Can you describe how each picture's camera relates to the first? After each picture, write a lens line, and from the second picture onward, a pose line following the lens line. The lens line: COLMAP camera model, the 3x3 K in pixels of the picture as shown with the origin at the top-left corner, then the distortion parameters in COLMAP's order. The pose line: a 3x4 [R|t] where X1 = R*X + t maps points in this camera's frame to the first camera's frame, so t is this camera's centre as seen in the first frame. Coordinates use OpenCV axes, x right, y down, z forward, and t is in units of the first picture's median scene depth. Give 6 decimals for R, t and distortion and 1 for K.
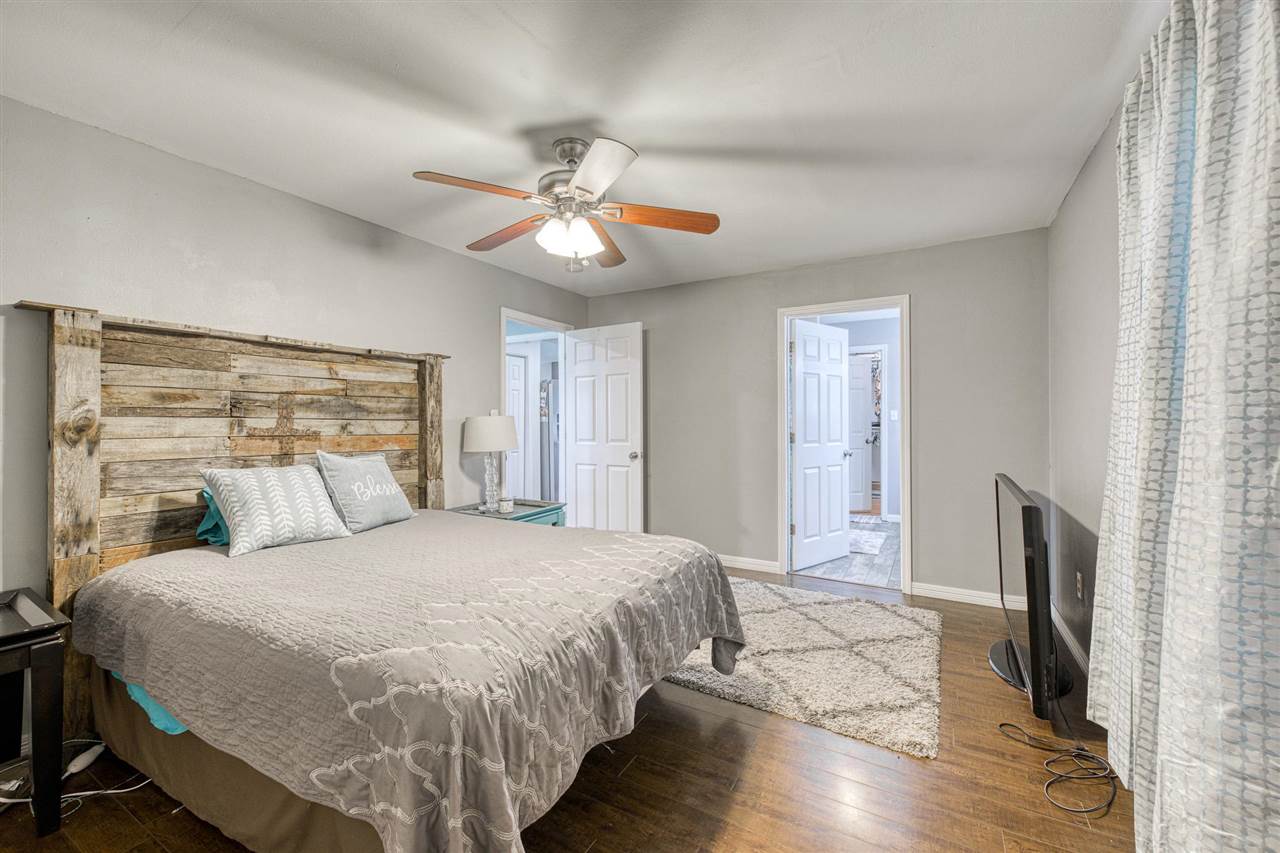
lens RADIAL K [[530.5, 0, 638.1], [0, 530.5, 431.0], [0, 0, 1]] dist [0.011667, -0.000182]
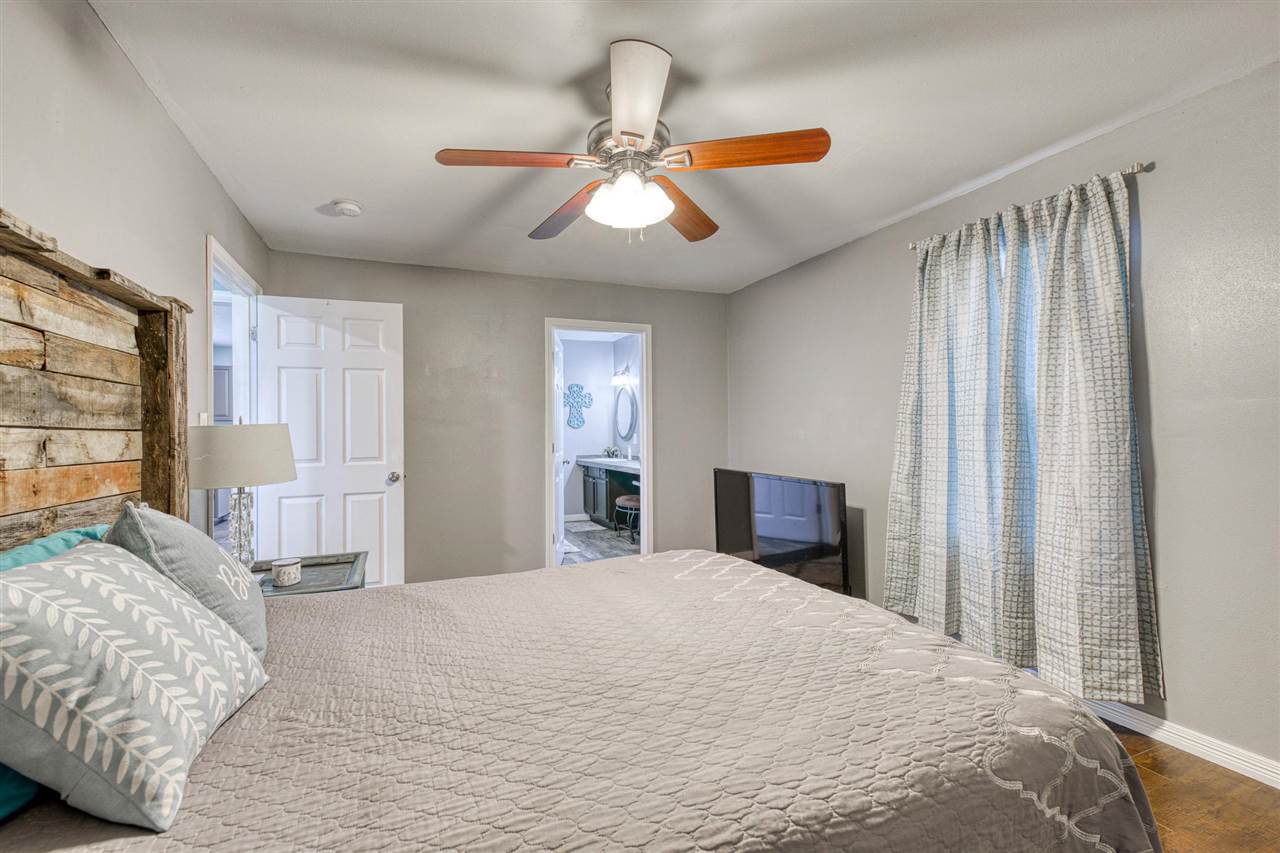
lens RADIAL K [[530.5, 0, 638.1], [0, 530.5, 431.0], [0, 0, 1]] dist [0.011667, -0.000182]
pose [[0.620153, -0.005775, 0.784460, -0.559038], [0.024470, 0.999629, -0.011986, -0.003053], [-0.784099, 0.026628, 0.620064, 0.365199]]
